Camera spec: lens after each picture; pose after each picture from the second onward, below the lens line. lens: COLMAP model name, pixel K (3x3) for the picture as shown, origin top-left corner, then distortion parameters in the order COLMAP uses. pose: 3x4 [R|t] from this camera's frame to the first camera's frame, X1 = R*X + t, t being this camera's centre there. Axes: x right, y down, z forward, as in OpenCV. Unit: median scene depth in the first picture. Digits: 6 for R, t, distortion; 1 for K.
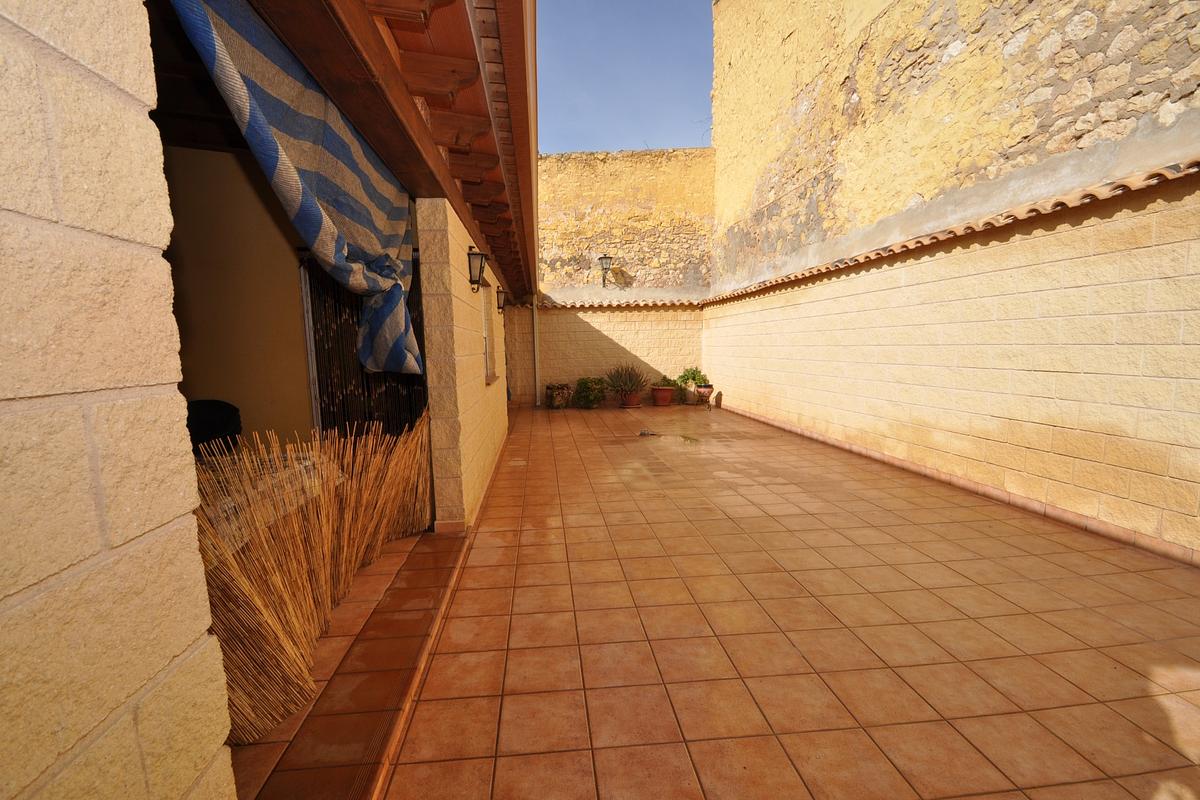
lens RADIAL K [[554.1, 0, 599.6], [0, 554.1, 427.0], [0, 0, 1]] dist [0.024984, -0.021350]
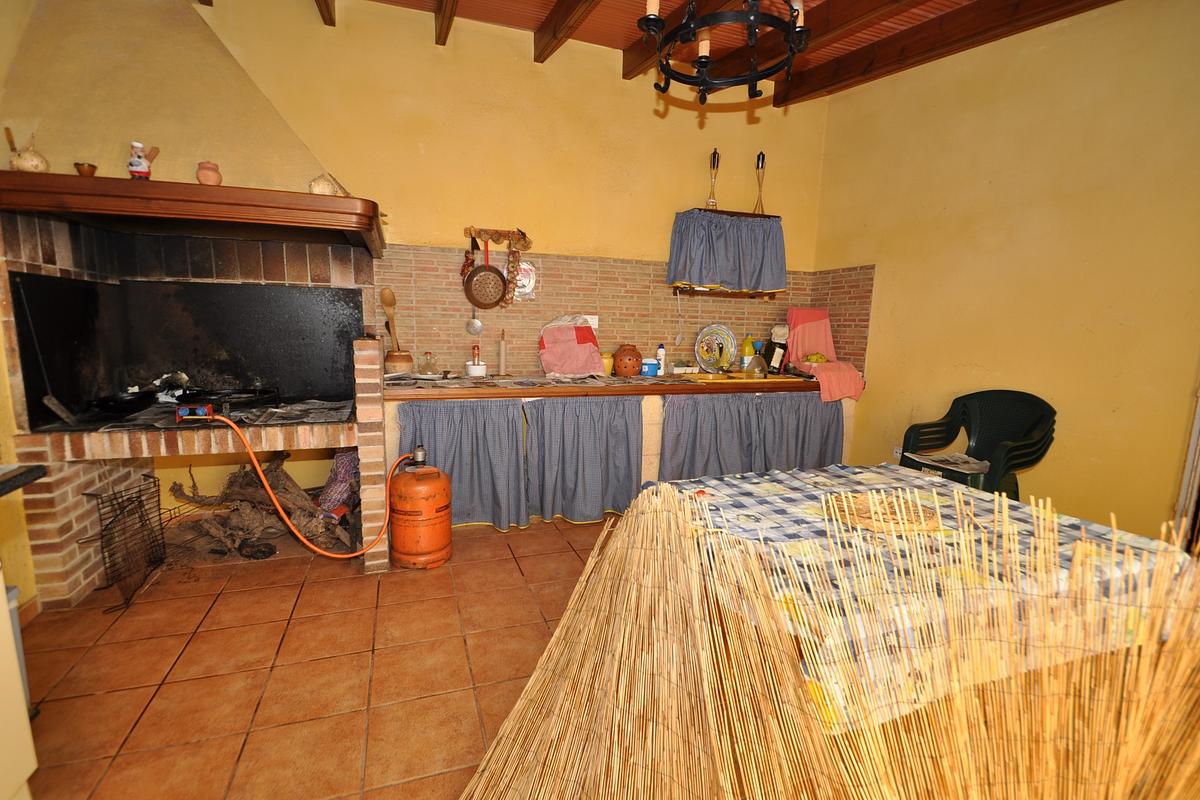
lens RADIAL K [[554.1, 0, 599.6], [0, 554.1, 427.0], [0, 0, 1]] dist [0.024984, -0.021350]
pose [[0.241370, 0.197646, -0.950093, -0.269381], [-0.152981, 0.974548, 0.163869, -0.062333], [0.958299, 0.105793, 0.265462, 0.536221]]
